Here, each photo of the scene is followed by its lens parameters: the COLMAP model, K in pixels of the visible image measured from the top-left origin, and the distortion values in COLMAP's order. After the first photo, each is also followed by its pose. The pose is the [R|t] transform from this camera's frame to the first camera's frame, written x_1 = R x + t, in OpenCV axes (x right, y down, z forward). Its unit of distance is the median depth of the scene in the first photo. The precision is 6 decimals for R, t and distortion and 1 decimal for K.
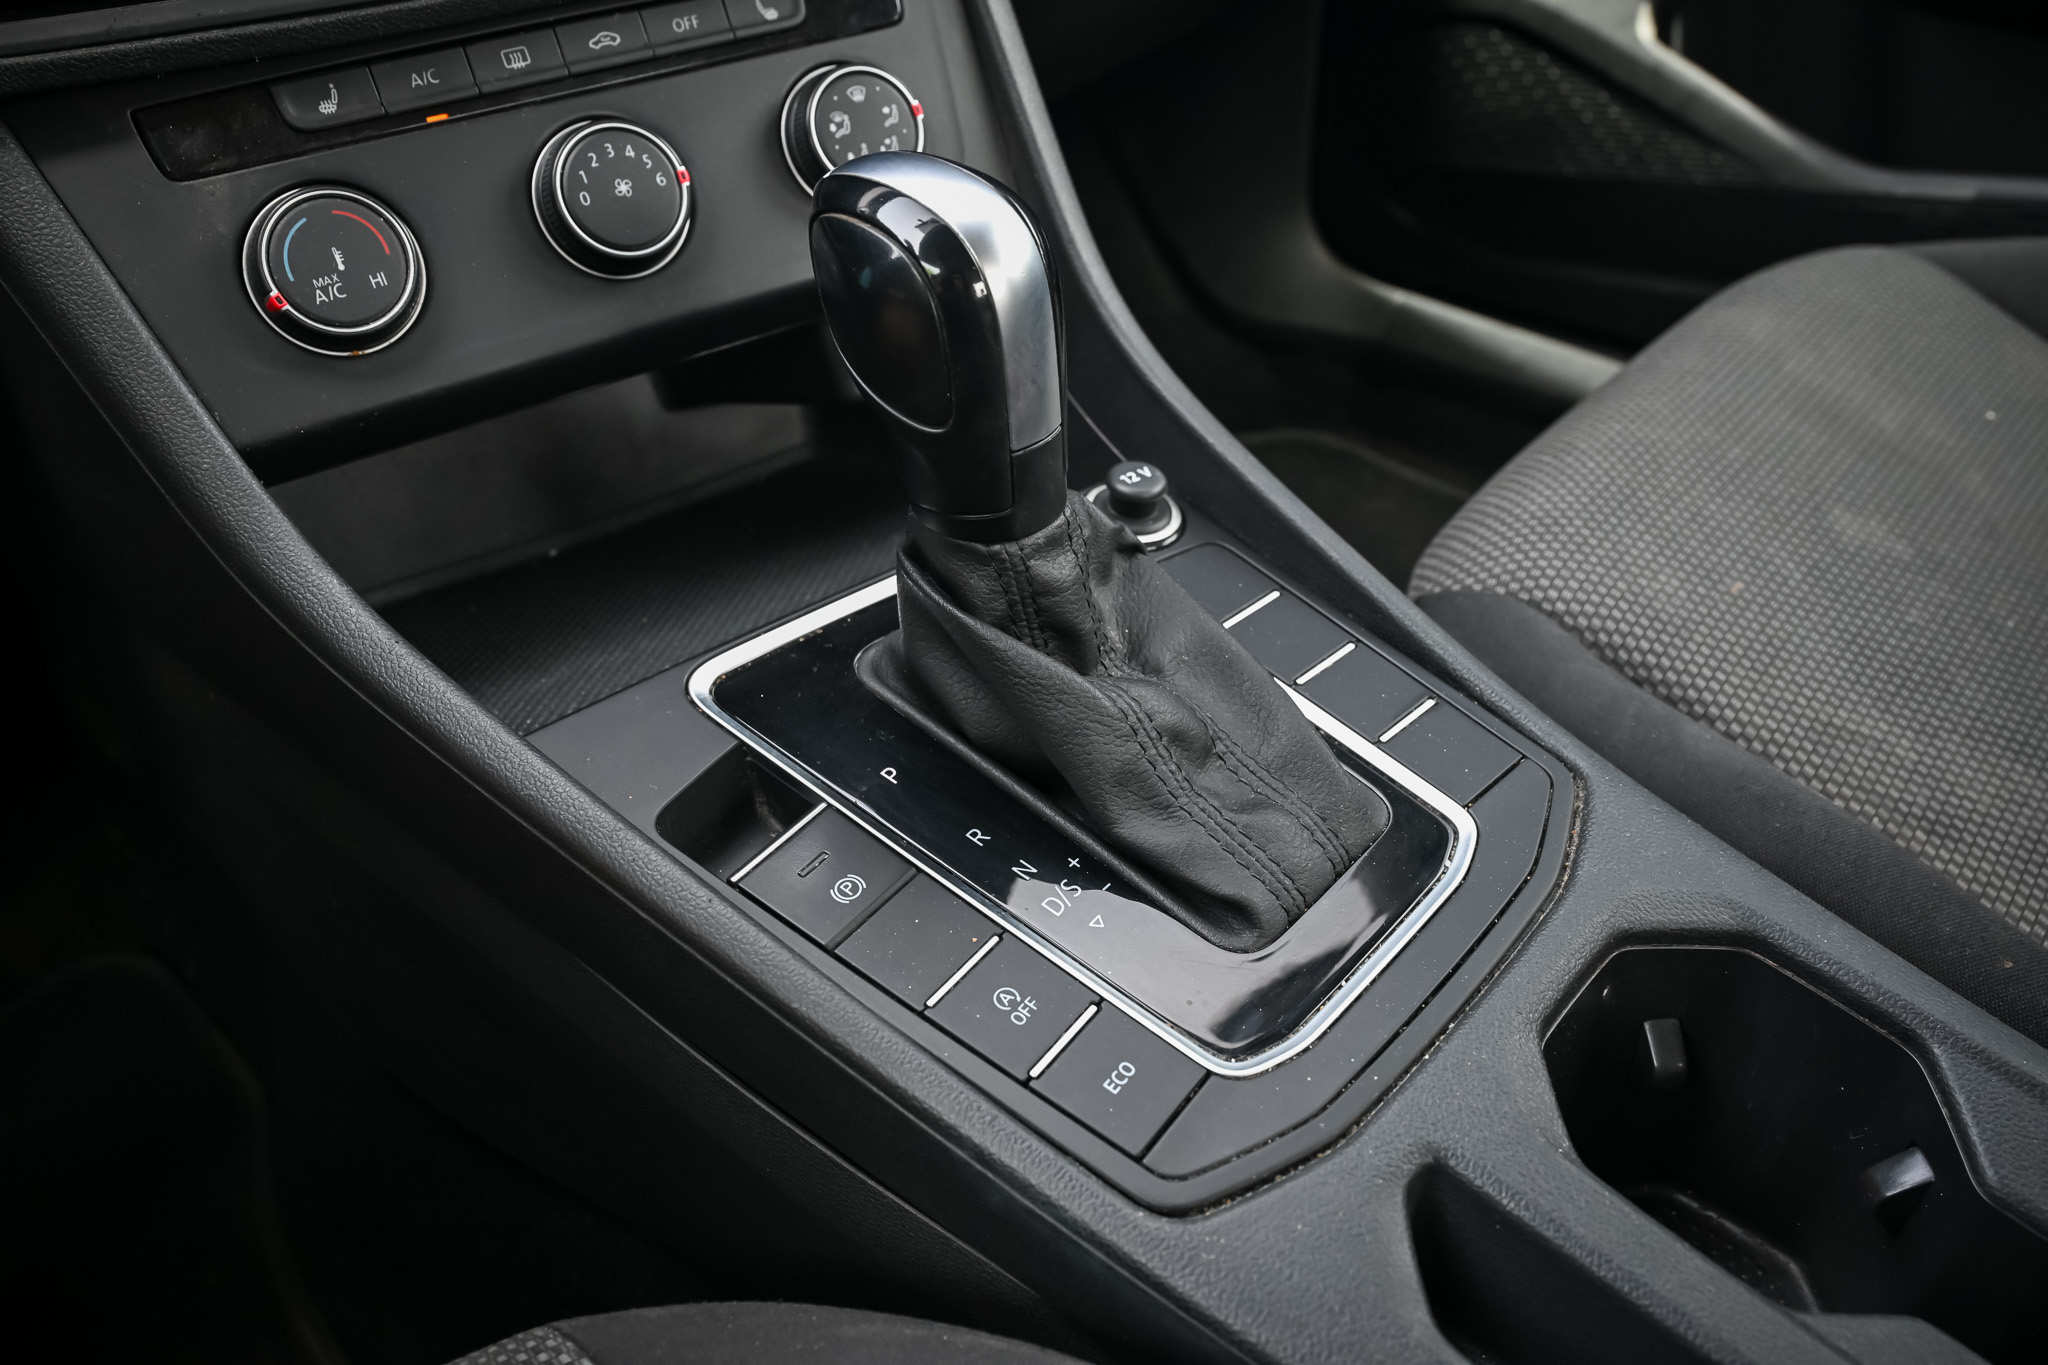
lens RADIAL K [[1532.3, 0, 1023.7], [0, 1532.3, 675.8], [0, 0, 1]] dist [0.006189, -0.003755]
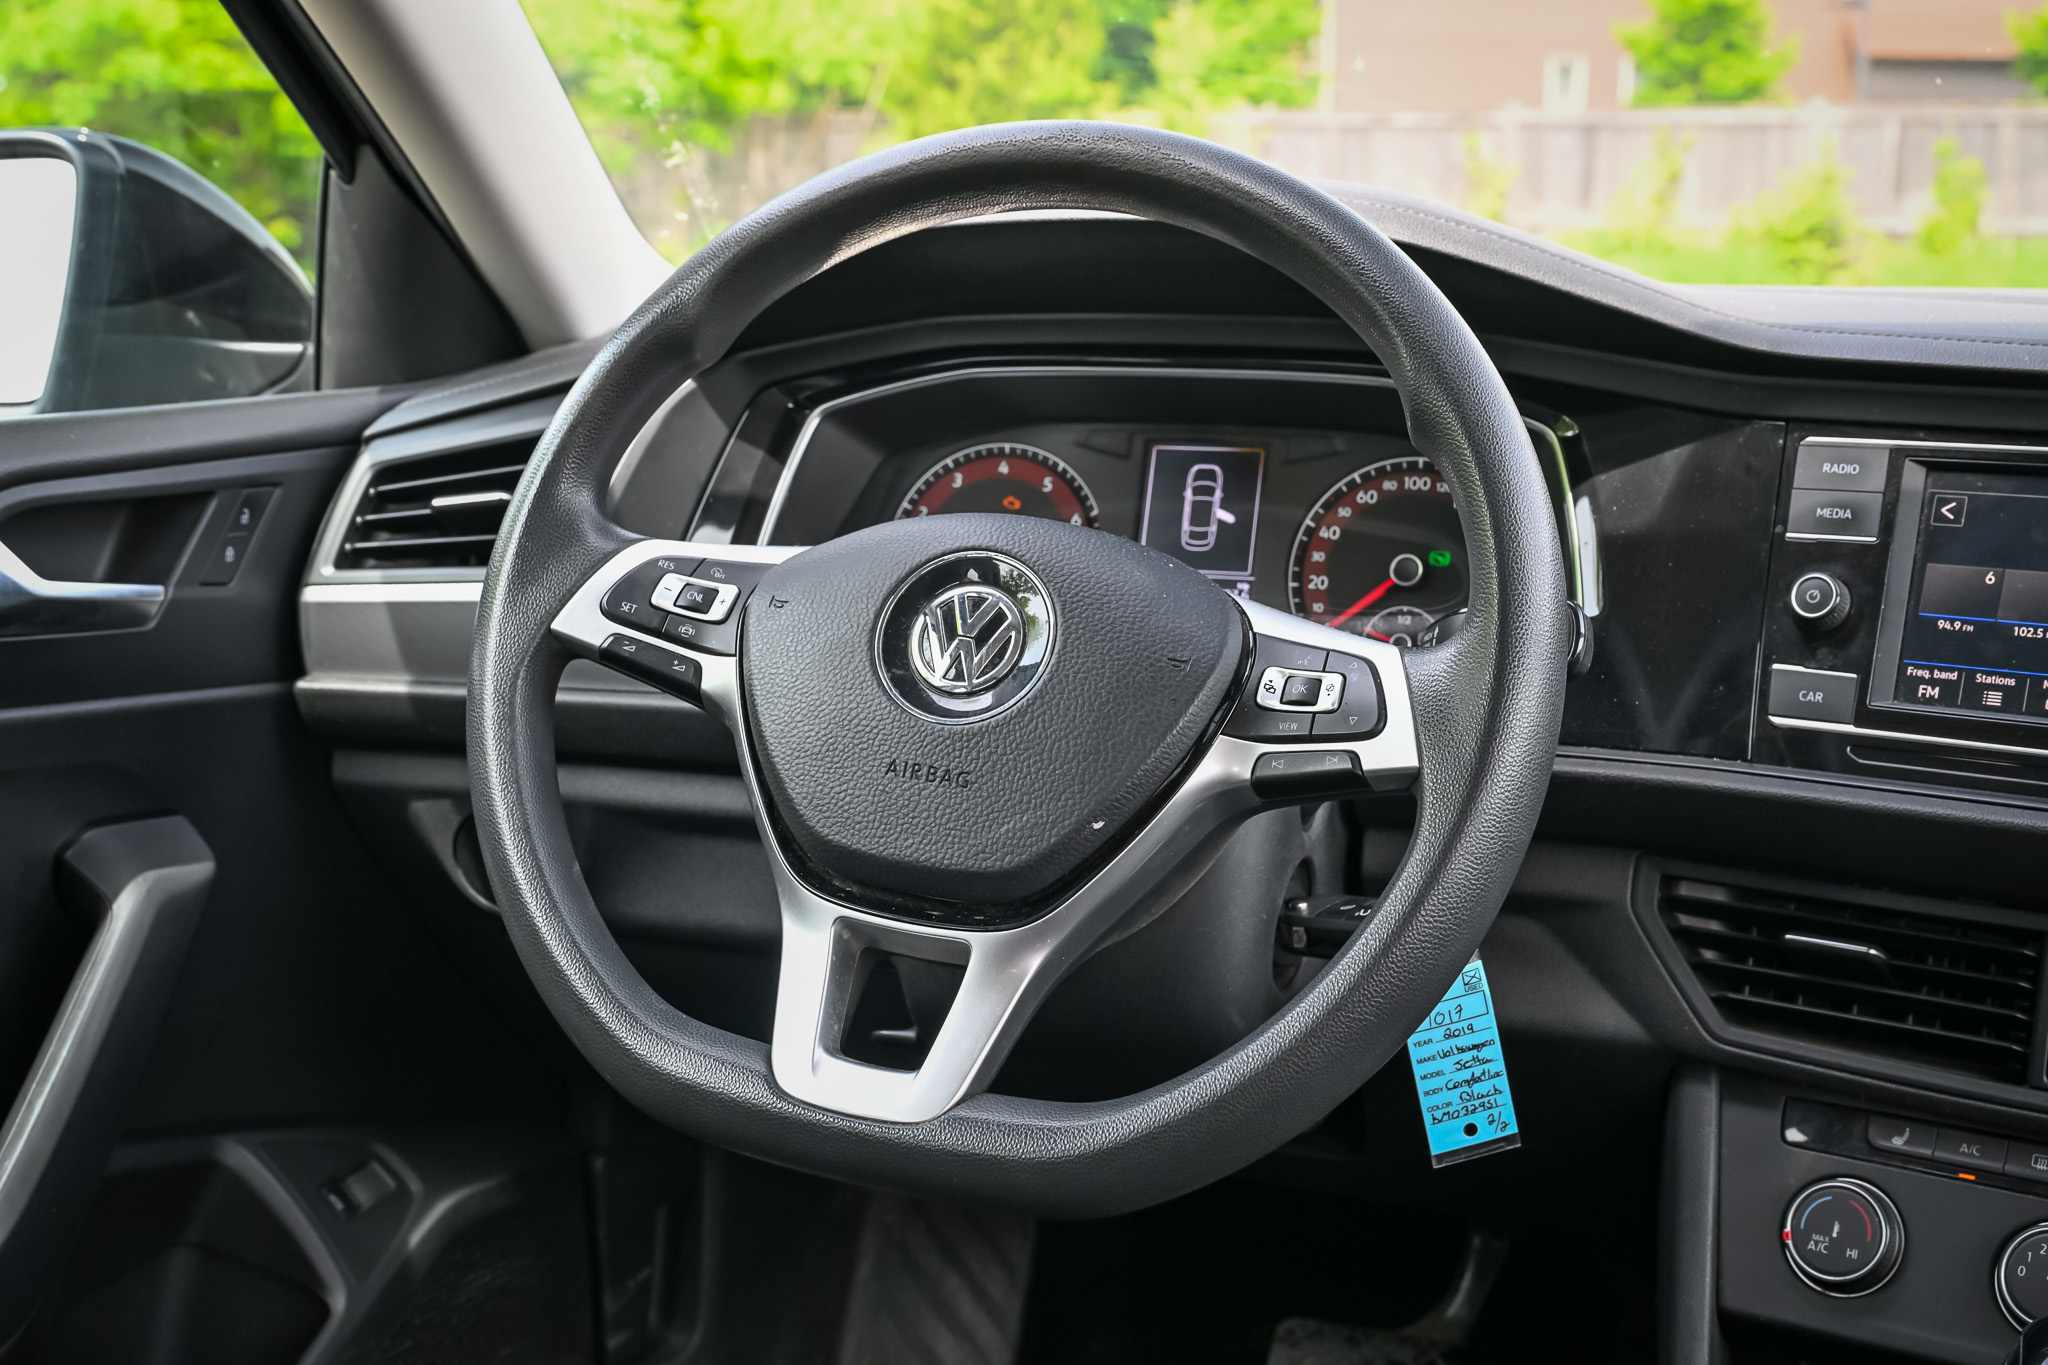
lens RADIAL K [[2447.0, 0, 1025.6], [0, 2447.0, 679.7], [0, 0, 1]] dist [-0.000295, 0.000000]
pose [[0.385335, 0.202816, -0.900213, 1.160929], [-0.582890, 0.809778, -0.067065, -0.084446], [0.715371, 0.550568, 0.430255, -0.781246]]
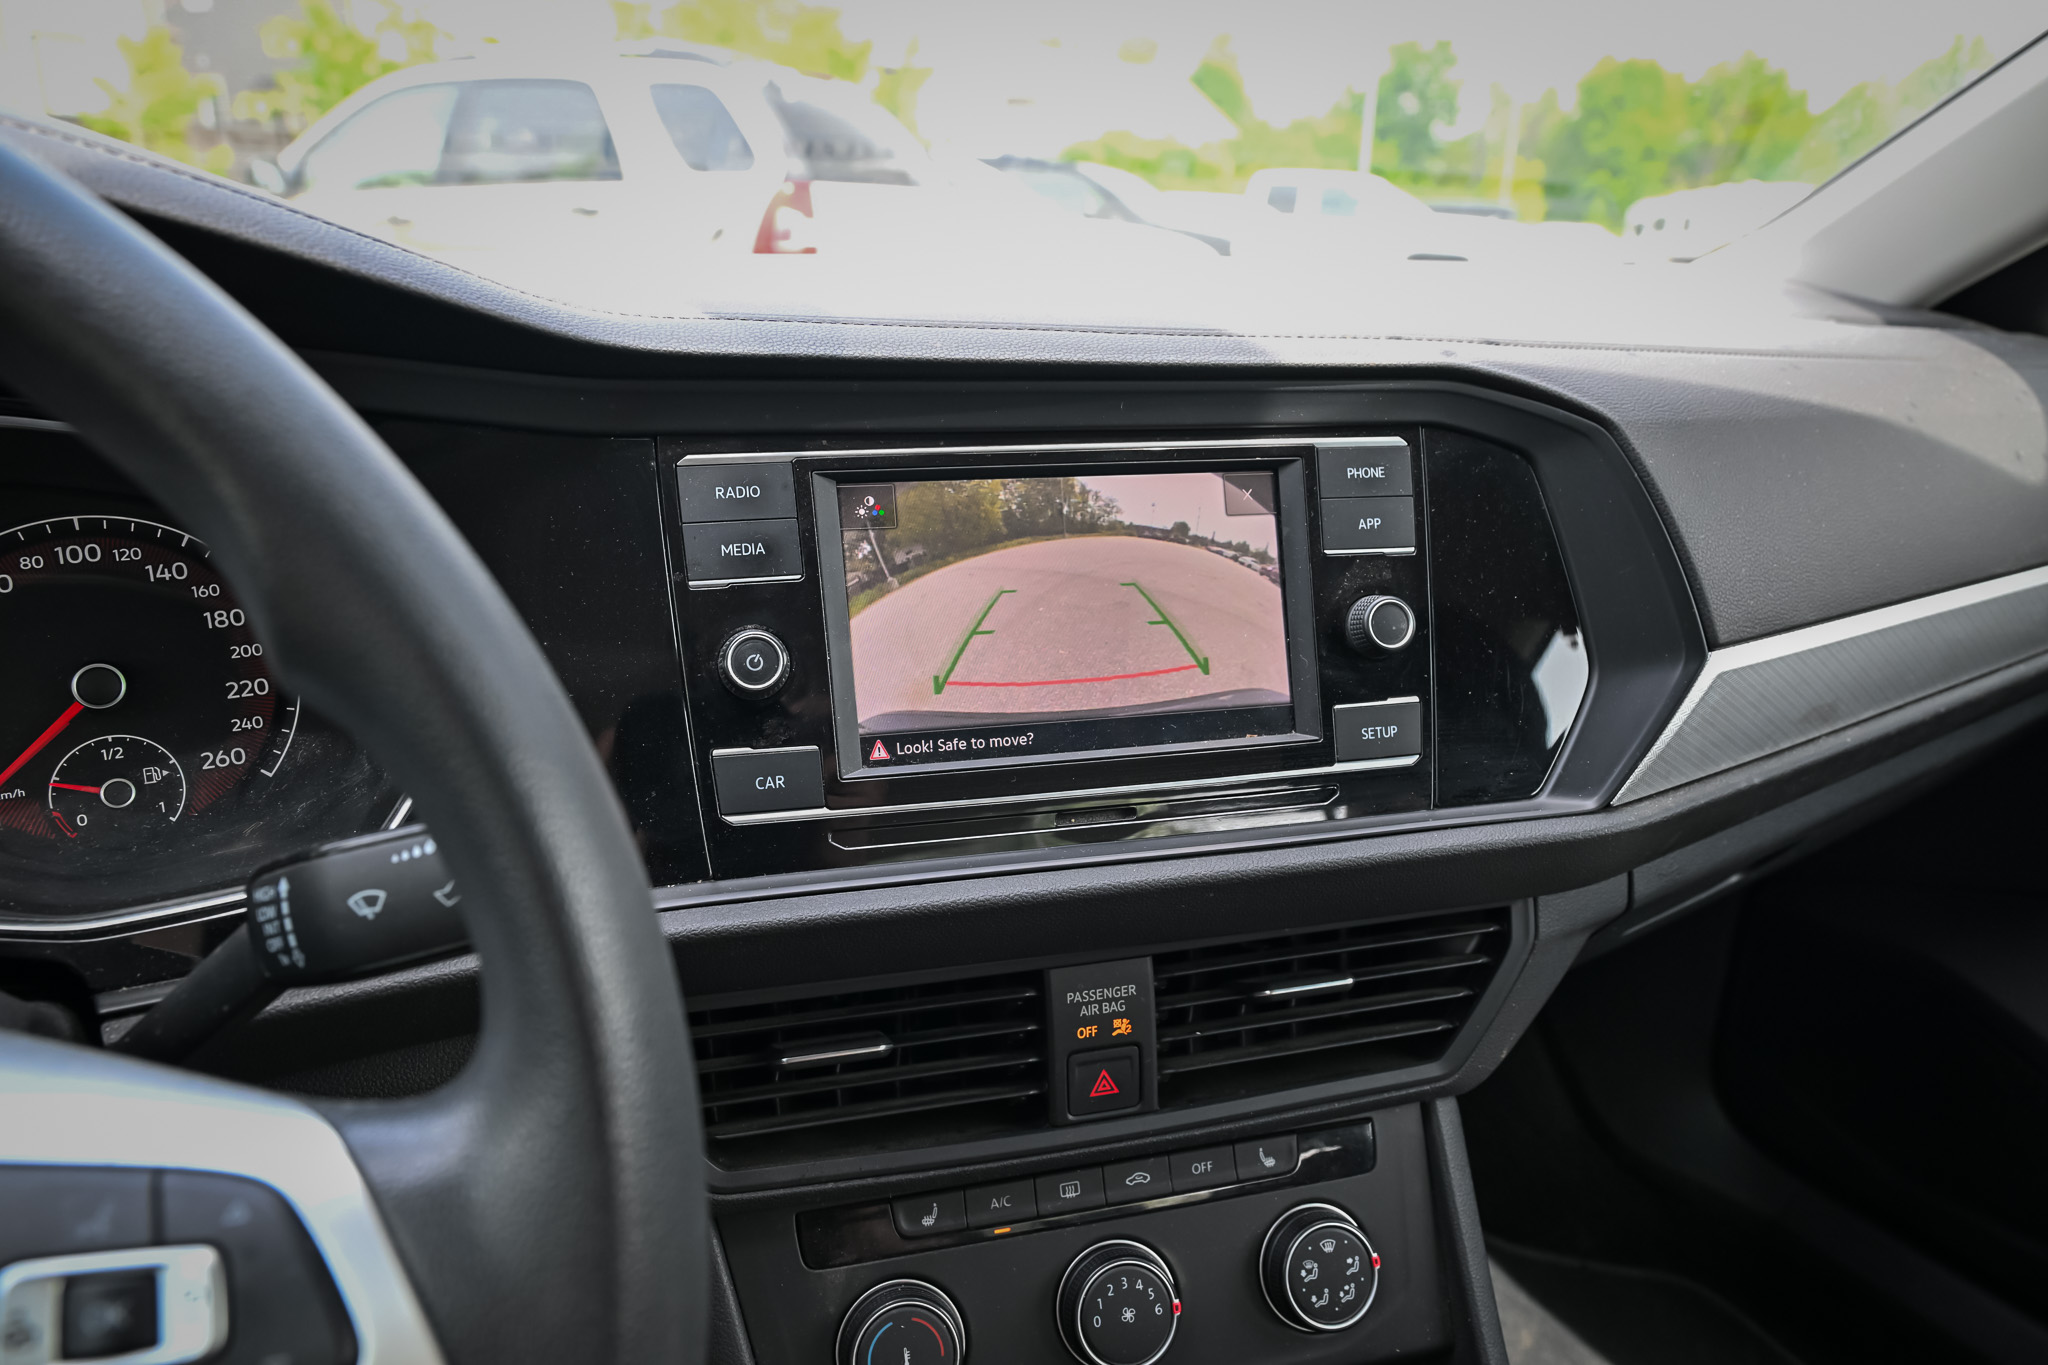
lens RADIAL K [[1356.7, 0, 1029.8], [0, 1356.7, 683.6], [0, 0, 1]] dist [0.002862, -0.004552]
pose [[0.946445, 0.151852, -0.284928, -0.101353], [-0.237015, 0.926025, -0.293771, -0.454641], [0.219241, 0.345570, 0.912422, -0.203211]]
